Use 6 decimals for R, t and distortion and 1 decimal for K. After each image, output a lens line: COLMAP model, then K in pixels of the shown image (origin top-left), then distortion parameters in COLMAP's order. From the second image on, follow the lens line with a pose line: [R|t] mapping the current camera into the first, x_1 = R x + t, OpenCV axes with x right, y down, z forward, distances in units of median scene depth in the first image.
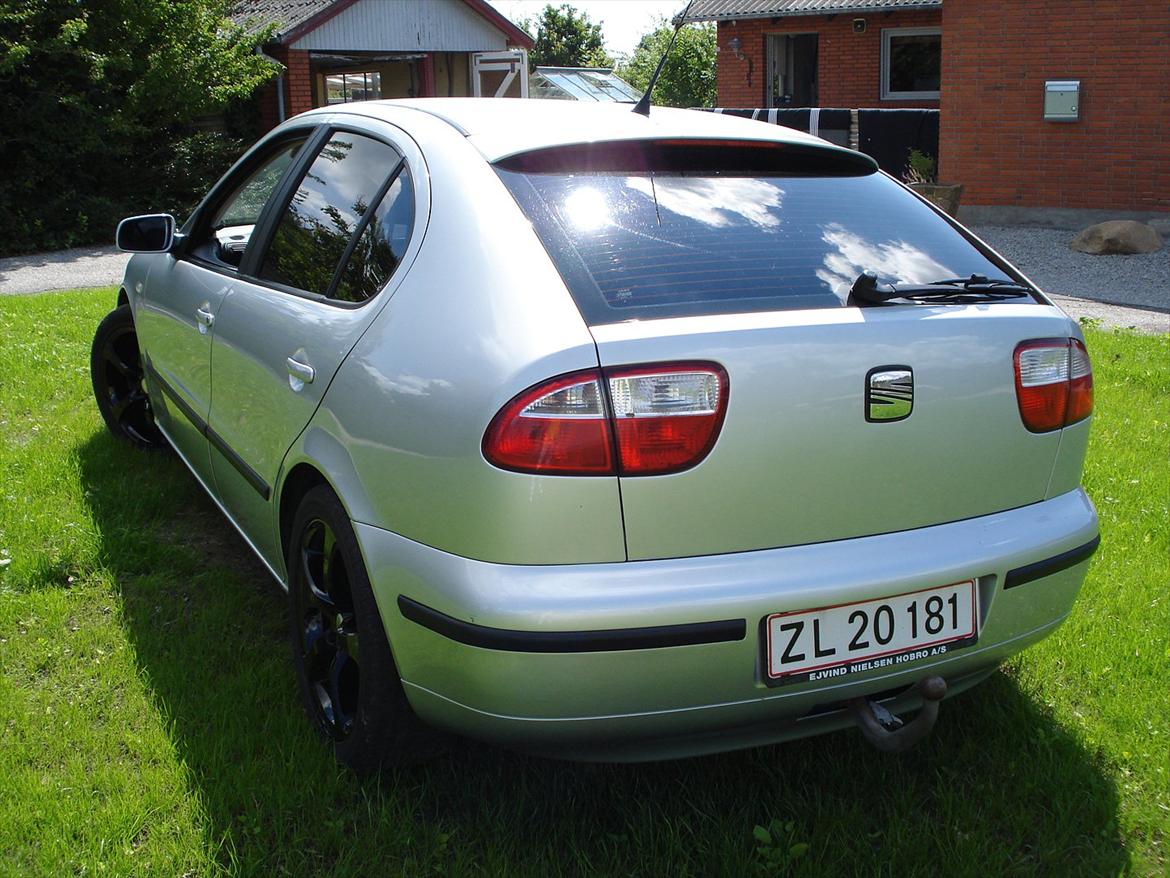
lens RADIAL K [[1324.1, 0, 594.4], [0, 1324.1, 442.7], [0, 0, 1]] dist [-0.087106, -0.022877]
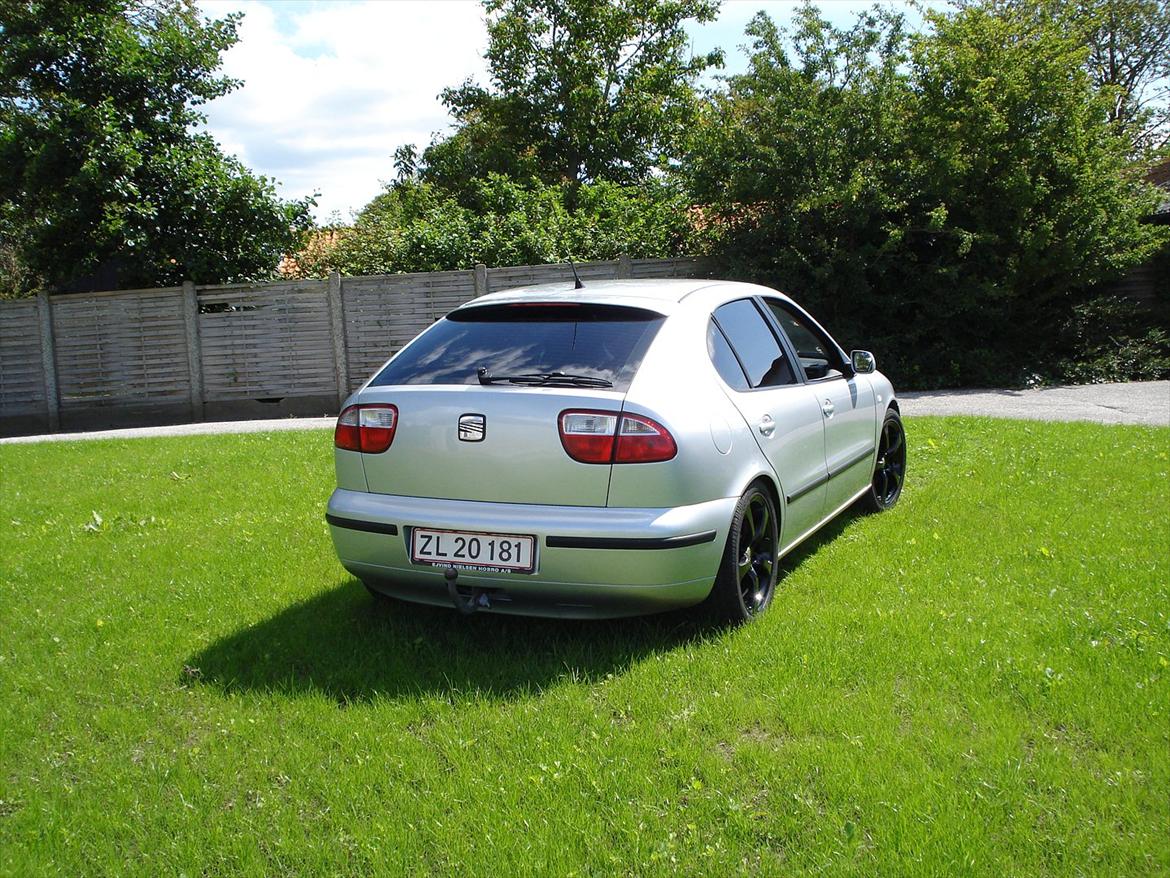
lens RADIAL K [[1306.7, 0, 585.7], [0, 1306.7, 518.2], [0, 0, 1]] dist [-0.089922, -0.018017]
pose [[0.612169, 0.104343, -0.783812, 0.380996], [-0.153387, 0.988096, 0.011740, 0.009829], [0.775707, 0.113040, 0.620887, -0.014473]]
